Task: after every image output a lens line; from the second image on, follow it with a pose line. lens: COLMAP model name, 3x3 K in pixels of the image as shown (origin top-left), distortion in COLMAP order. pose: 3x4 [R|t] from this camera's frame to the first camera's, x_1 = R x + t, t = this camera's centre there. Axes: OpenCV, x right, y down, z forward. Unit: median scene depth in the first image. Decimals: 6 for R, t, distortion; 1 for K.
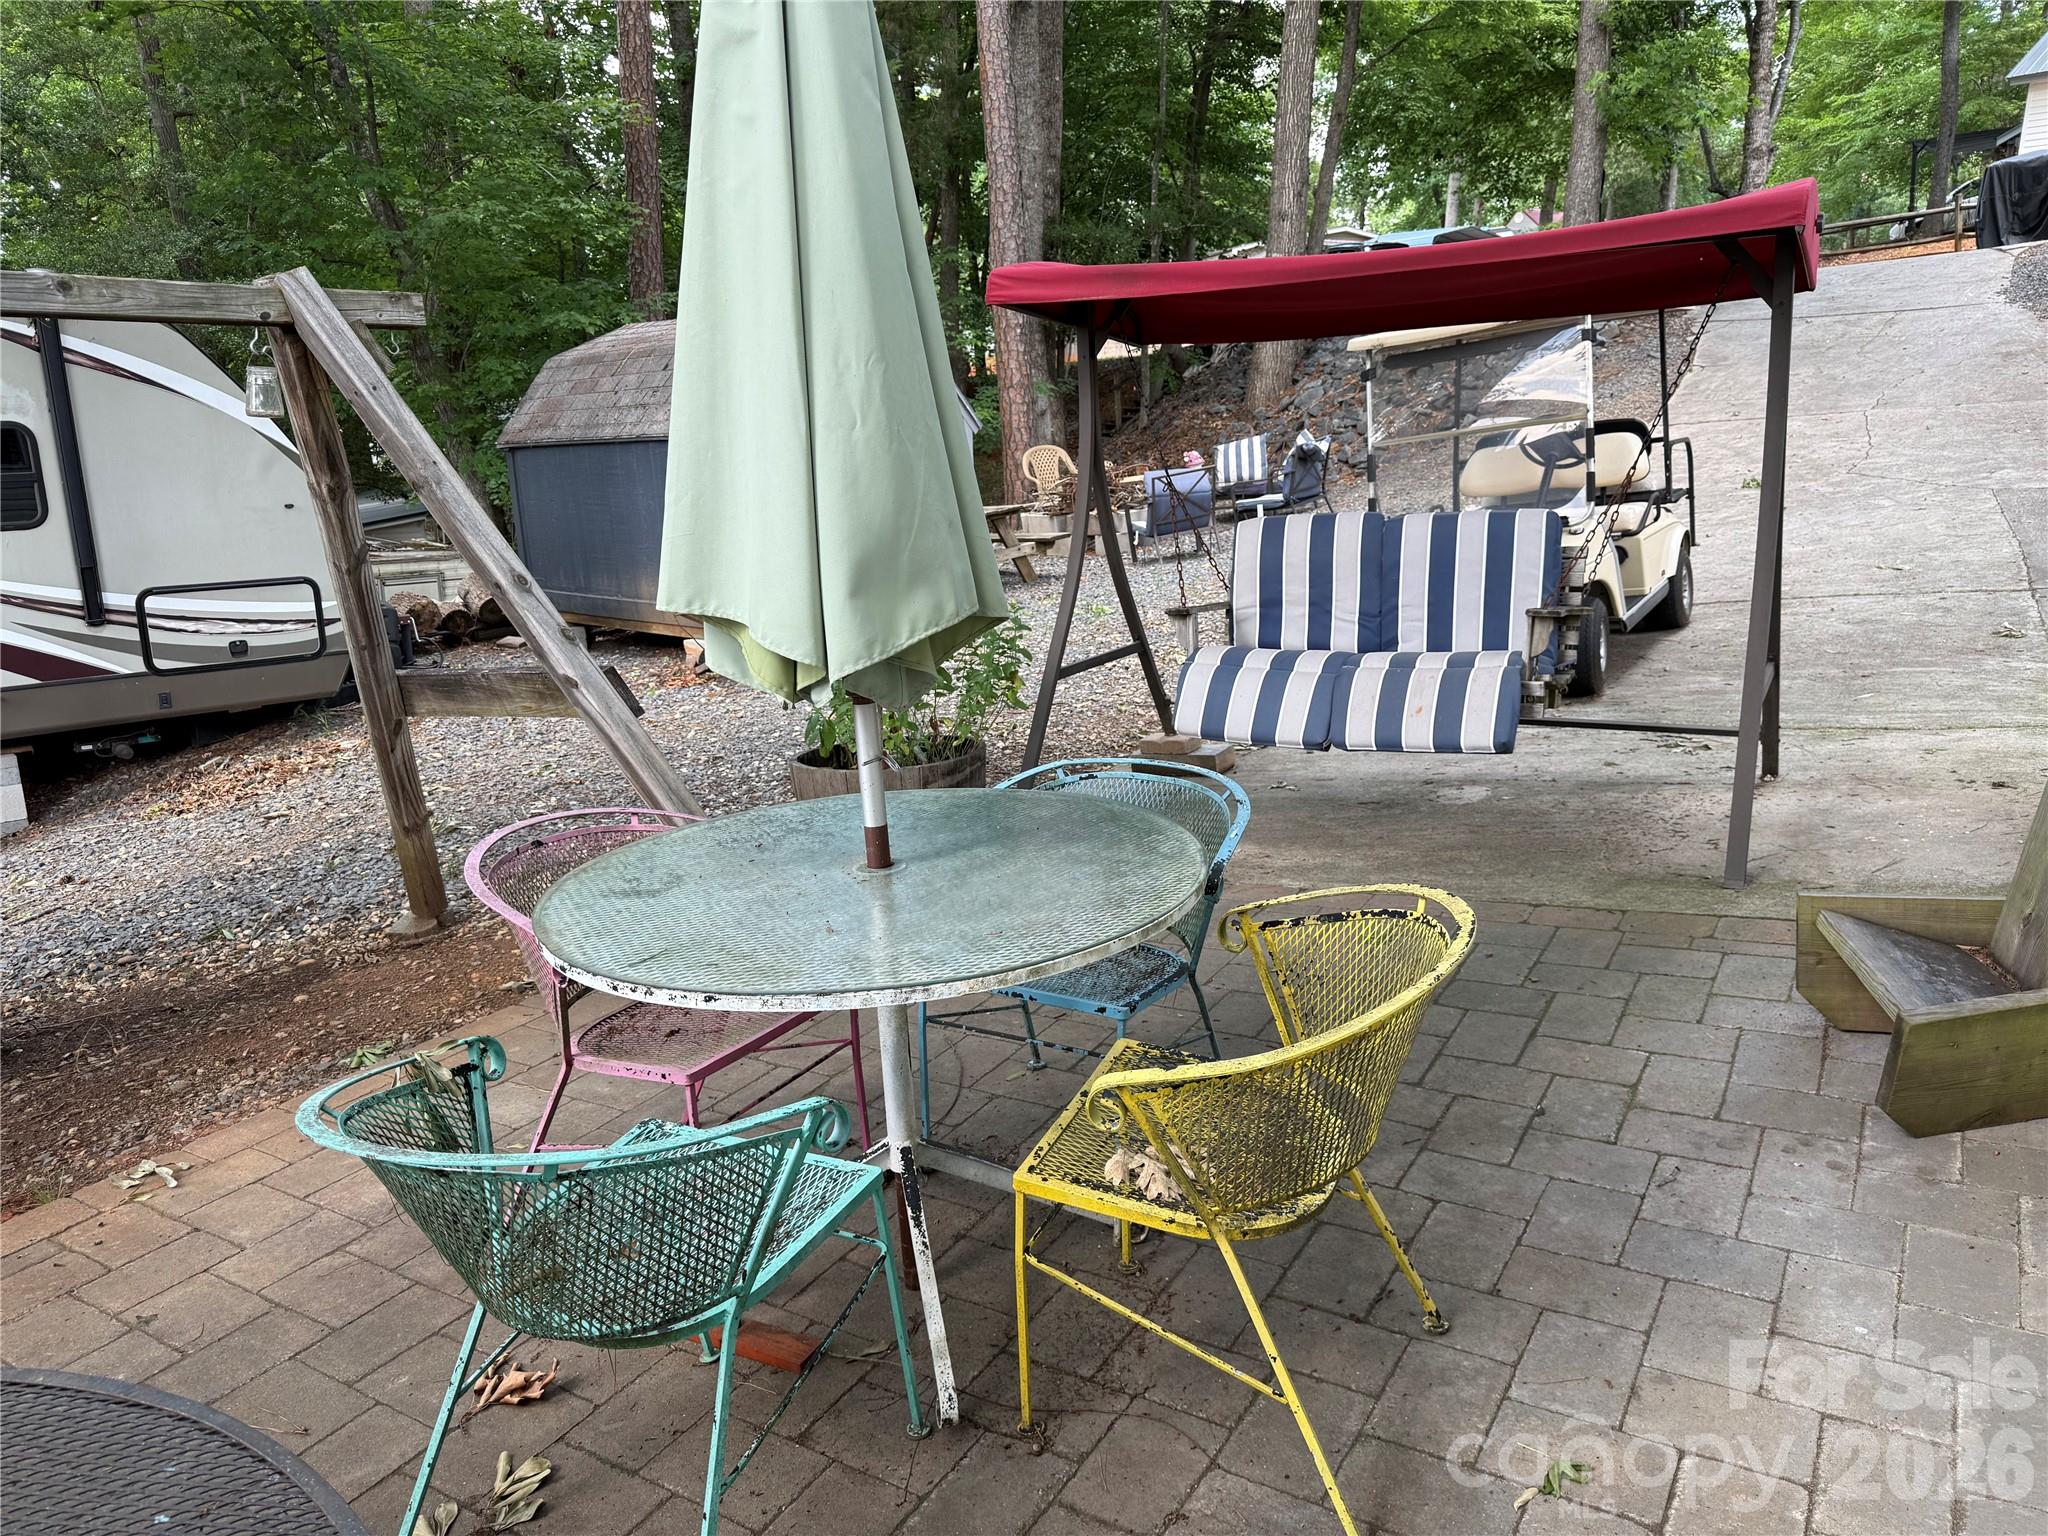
lens RADIAL K [[1425.7, 0, 1024.0], [0, 1425.7, 768.0], [0, 0, 1]] dist [0.109121, -0.150618]
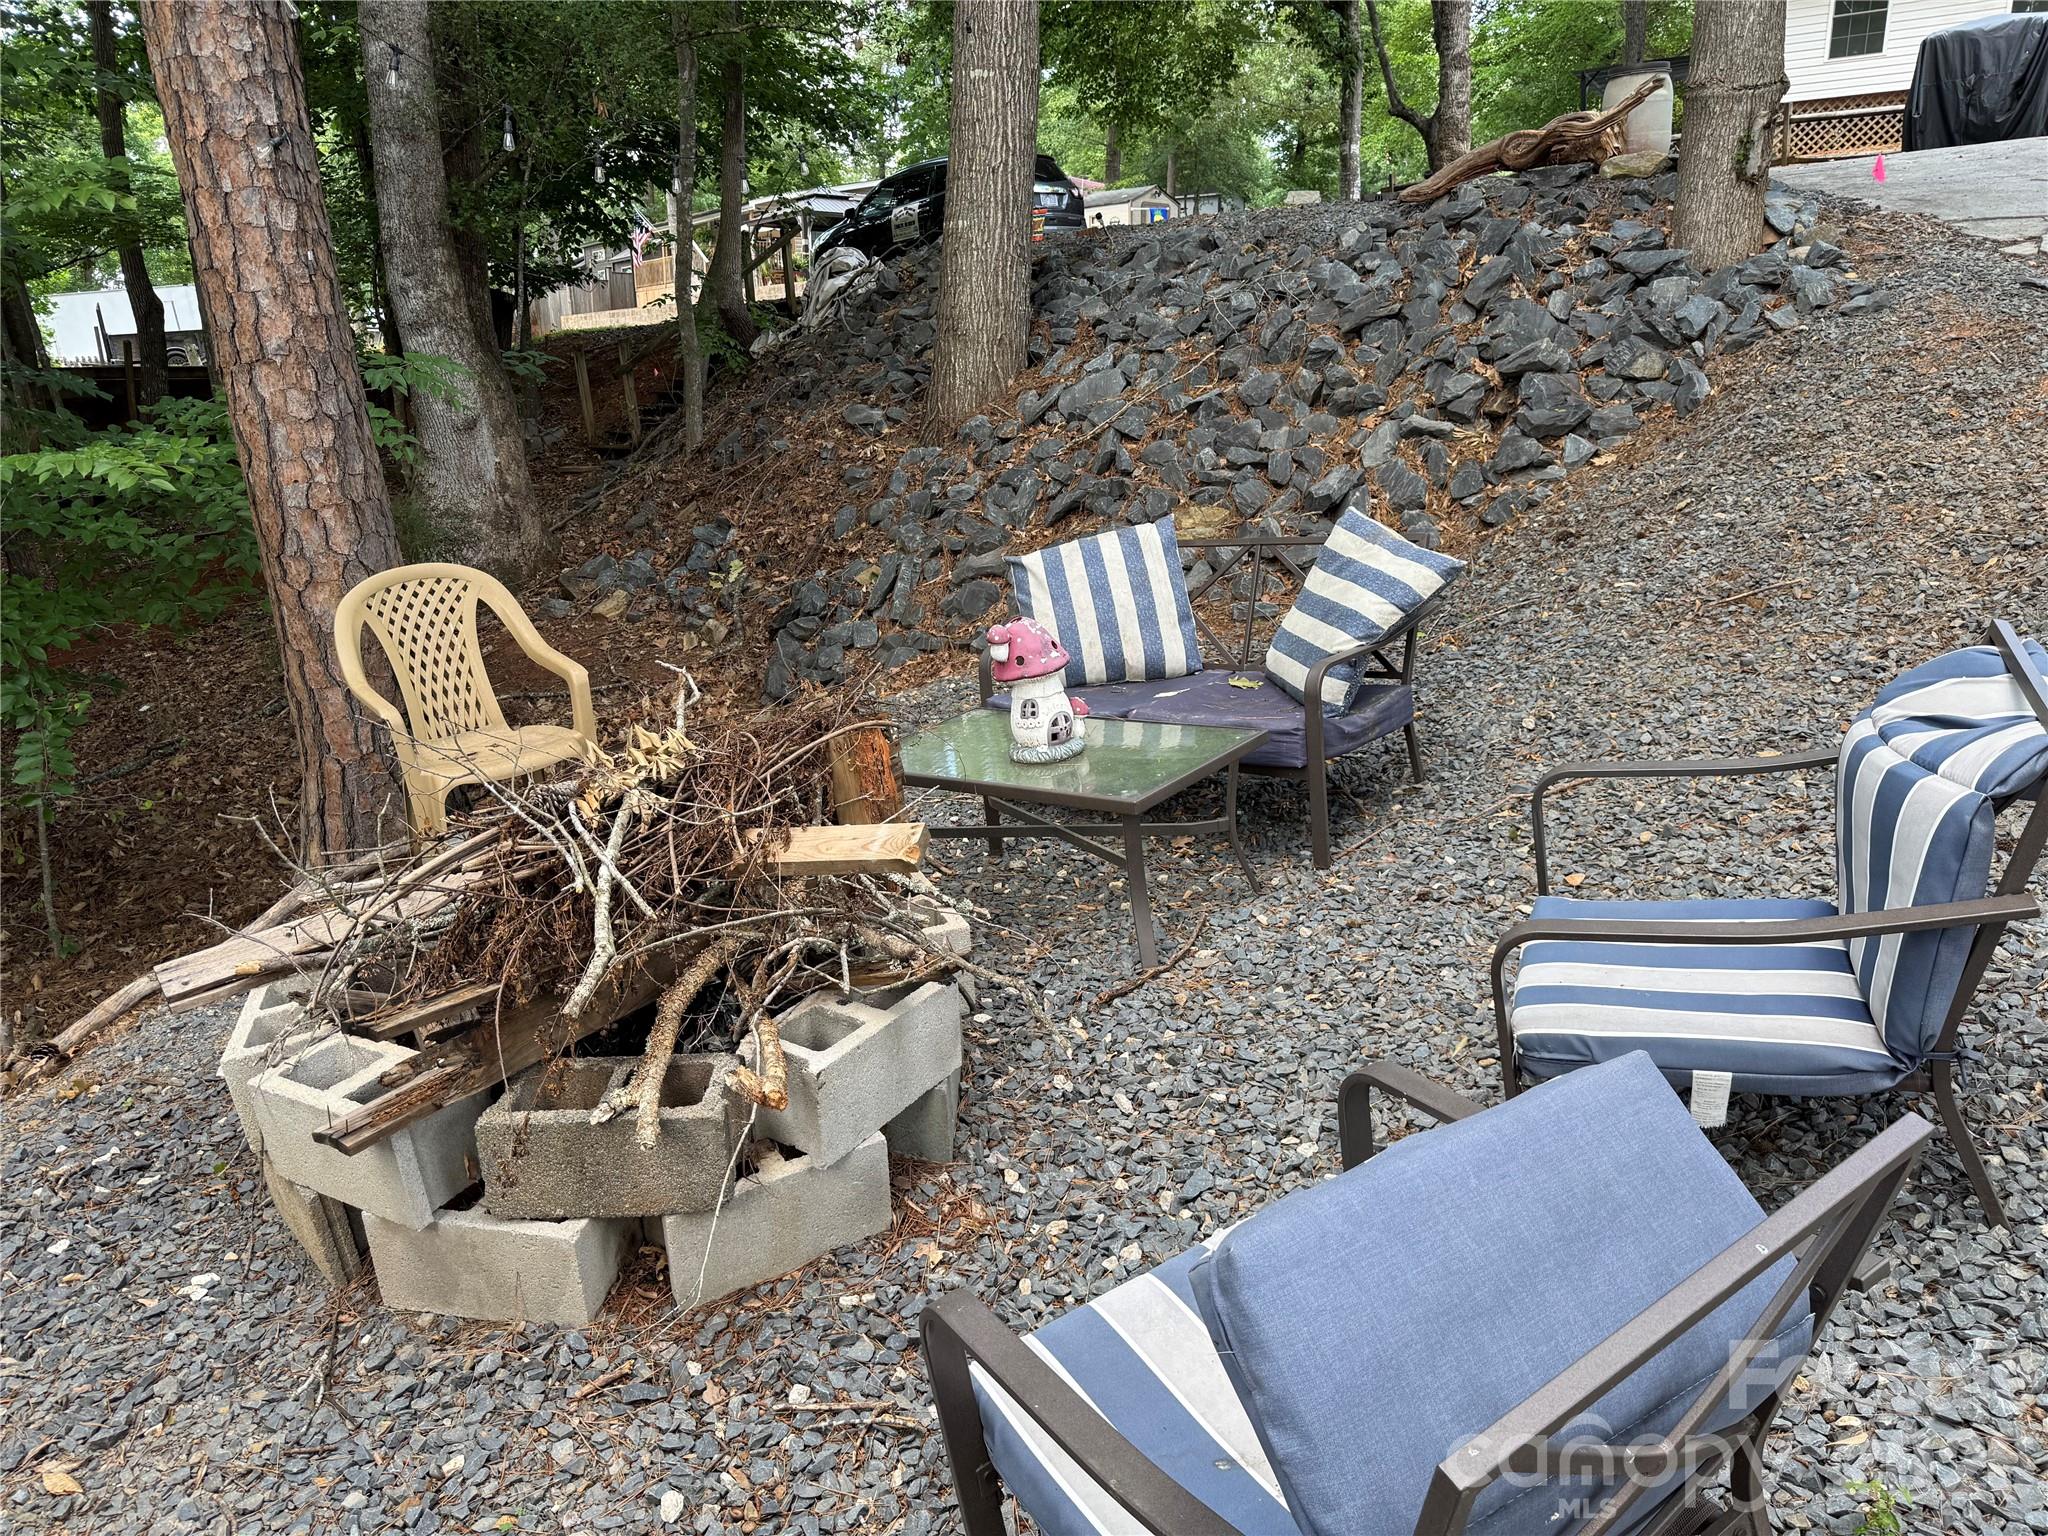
lens RADIAL K [[1425.7, 0, 1024.0], [0, 1425.7, 768.0], [0, 0, 1]] dist [0.109121, -0.150618]
pose [[0.945886, -0.090848, 0.311524, 0.034791], [0.088158, 0.995847, 0.022737, -0.180518], [-0.312295, 0.005957, 0.949966, 0.687653]]
